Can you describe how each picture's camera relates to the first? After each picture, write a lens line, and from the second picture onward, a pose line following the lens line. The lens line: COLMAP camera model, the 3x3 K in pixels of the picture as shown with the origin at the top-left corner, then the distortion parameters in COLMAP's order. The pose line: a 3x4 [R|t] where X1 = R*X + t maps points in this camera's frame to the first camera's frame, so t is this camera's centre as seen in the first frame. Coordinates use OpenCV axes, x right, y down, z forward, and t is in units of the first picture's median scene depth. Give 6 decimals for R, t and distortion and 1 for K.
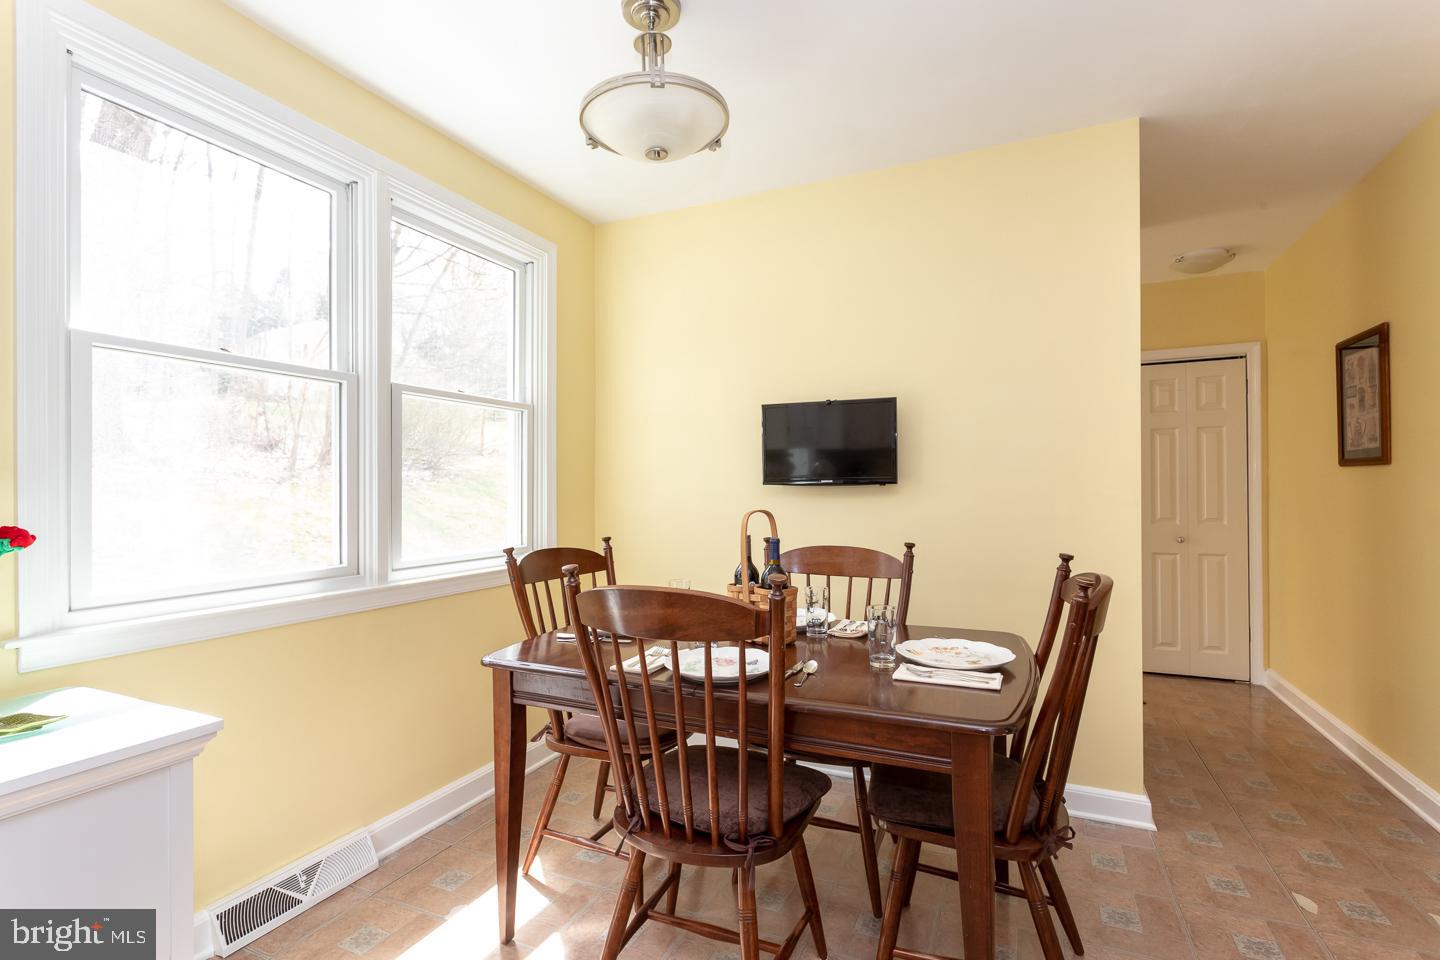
lens RADIAL K [[679.1, 0, 713.1], [0, 679.1, 481.4], [0, 0, 1]] dist [-0.002428, -0.001197]
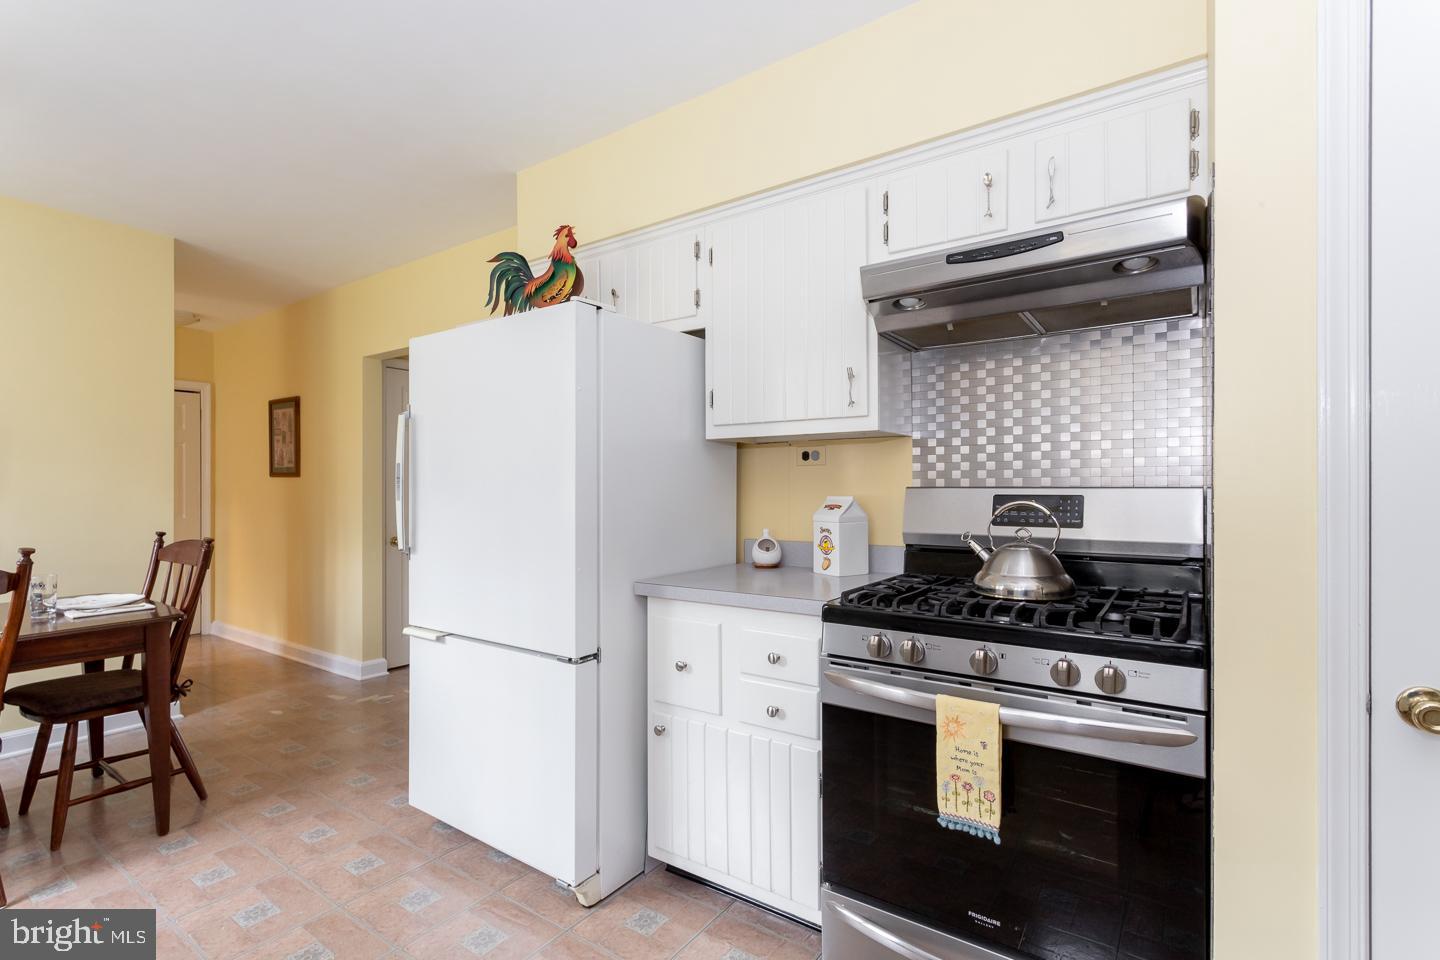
lens RADIAL K [[679.1, 0, 710.2], [0, 679.1, 483.1], [0, 0, 1]] dist [-0.002428, -0.001197]
pose [[0.179192, 0.009882, 0.983764, -0.565802], [-0.010435, 0.999912, -0.008144, -0.005649], [-0.983759, -0.008806, 0.179279, -0.383217]]
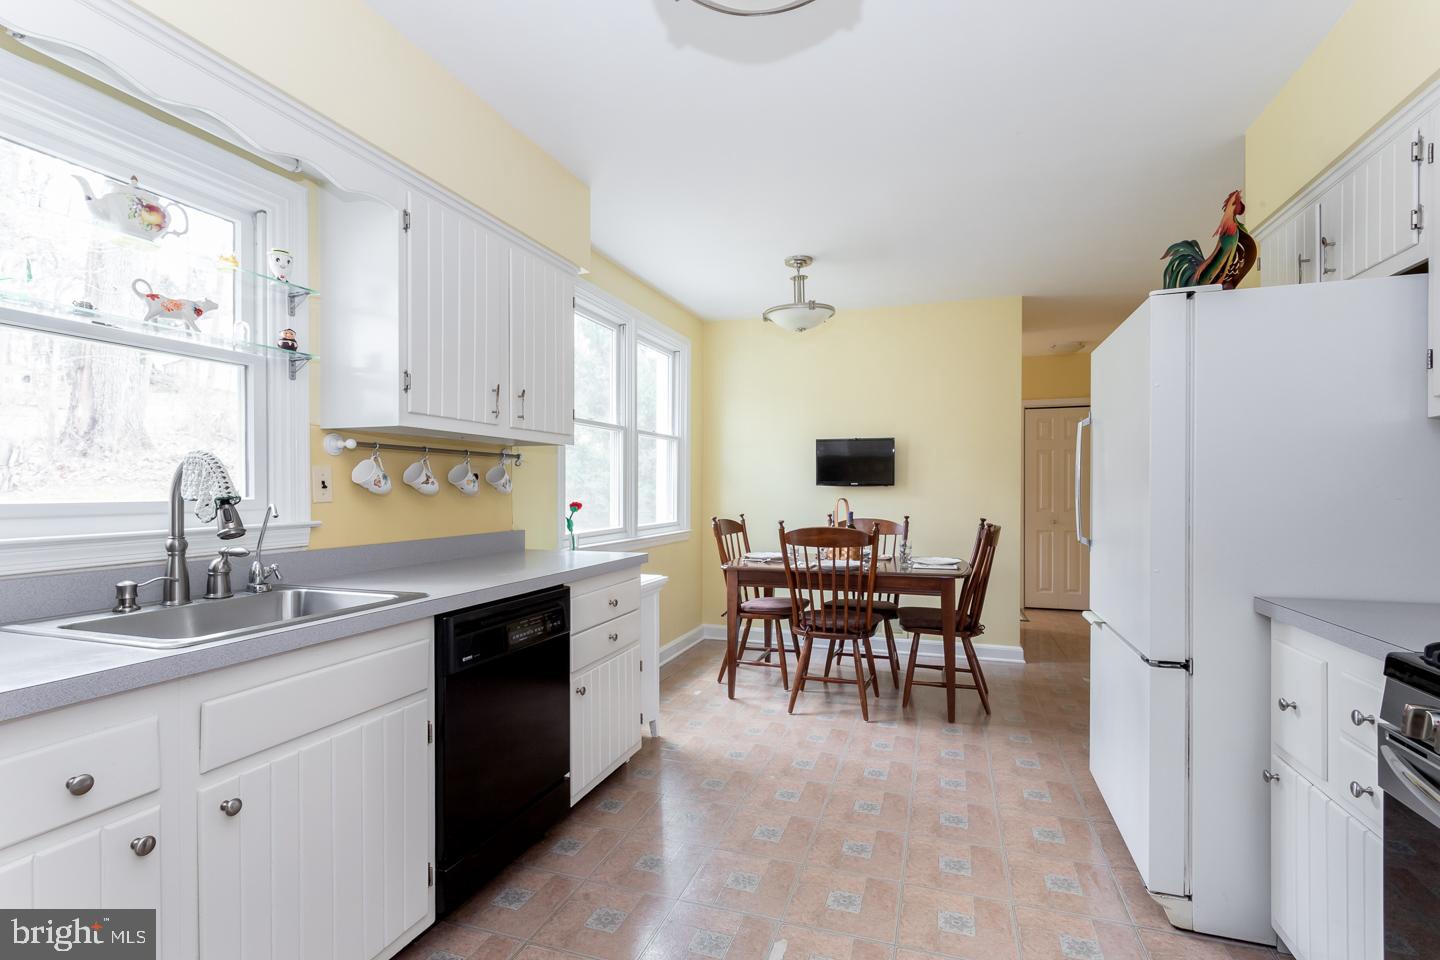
lens RADIAL K [[679.1, 0, 712.6], [0, 679.1, 489.9], [0, 0, 1]] dist [-0.002428, -0.001197]
pose [[0.994991, 0.005721, 0.099796, -0.404160], [-0.007195, 0.999870, 0.014420, -0.007961], [-0.099700, -0.015066, 0.994903, -0.776524]]
